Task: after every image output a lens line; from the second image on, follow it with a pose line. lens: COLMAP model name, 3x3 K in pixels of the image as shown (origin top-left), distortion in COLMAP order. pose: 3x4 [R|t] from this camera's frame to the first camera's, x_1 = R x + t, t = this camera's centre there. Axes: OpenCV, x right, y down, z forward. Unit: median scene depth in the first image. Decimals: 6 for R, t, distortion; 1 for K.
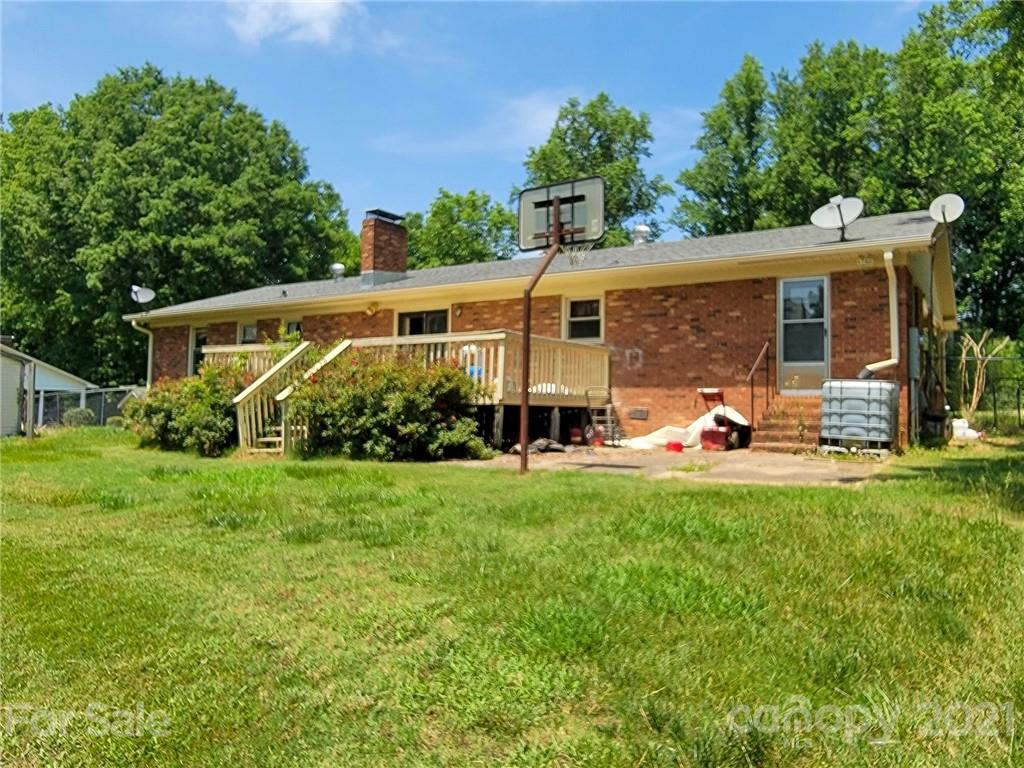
lens RADIAL K [[722.0, 0, 515.1], [0, 722.0, 381.0], [0, 0, 1]] dist [0.003282, 0.000348]
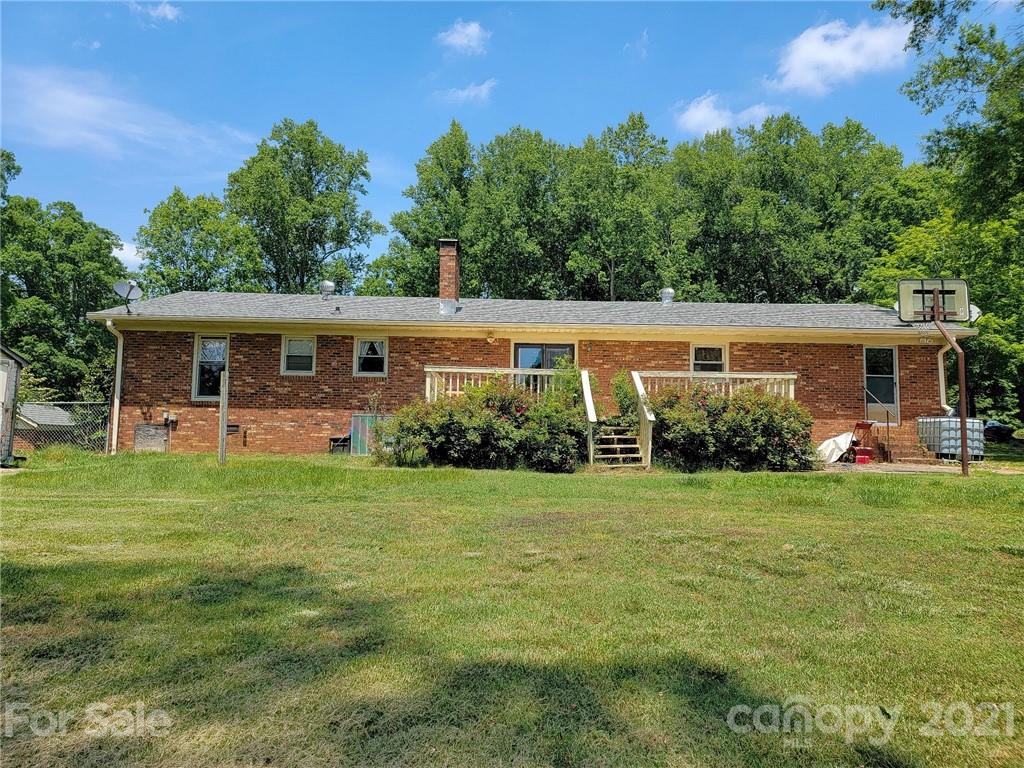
lens RADIAL K [[704.6, 0, 516.0], [0, 704.6, 384.9], [0, 0, 1]] dist [0.050632, -0.013074]
pose [[0.852864, 0.047921, 0.519929, -0.857939], [-0.028789, 0.998580, -0.044813, 0.019445], [-0.521338, 0.023252, 0.853033, 0.119979]]
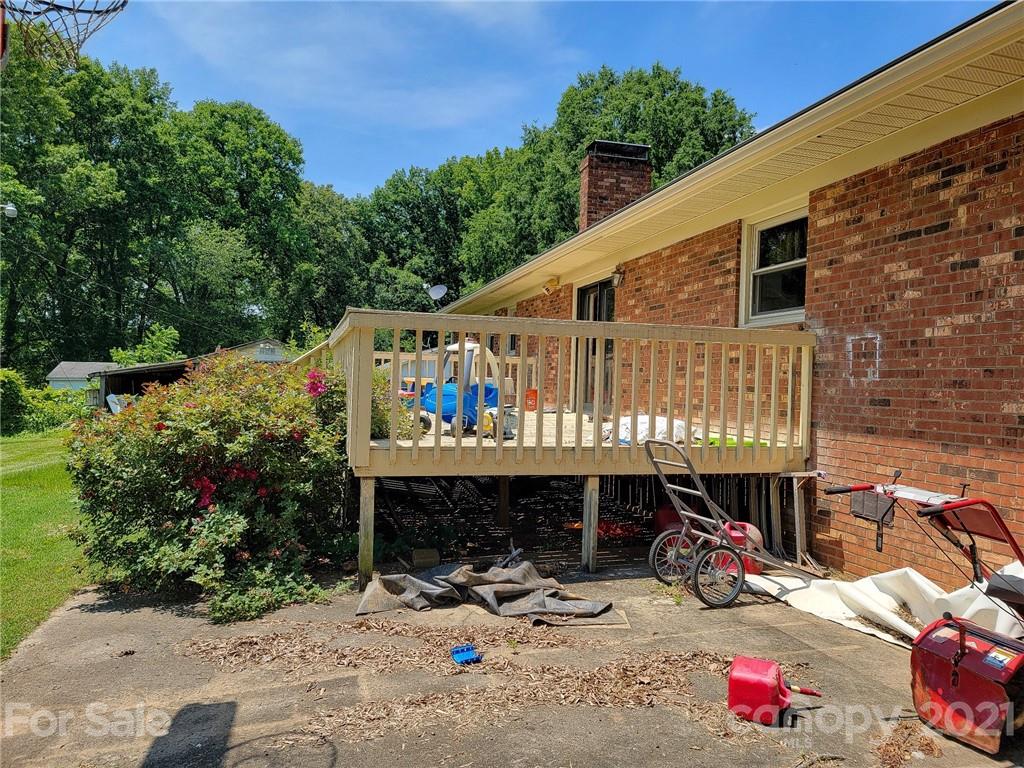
lens RADIAL K [[704.6, 0, 522.9], [0, 704.6, 379.0], [0, 0, 1]] dist [0.050632, -0.013074]
pose [[0.766048, 0.003658, -0.642773, 0.259597], [0.005453, 0.999911, 0.012189, -0.024395], [0.642761, -0.012843, 0.765959, 0.580729]]
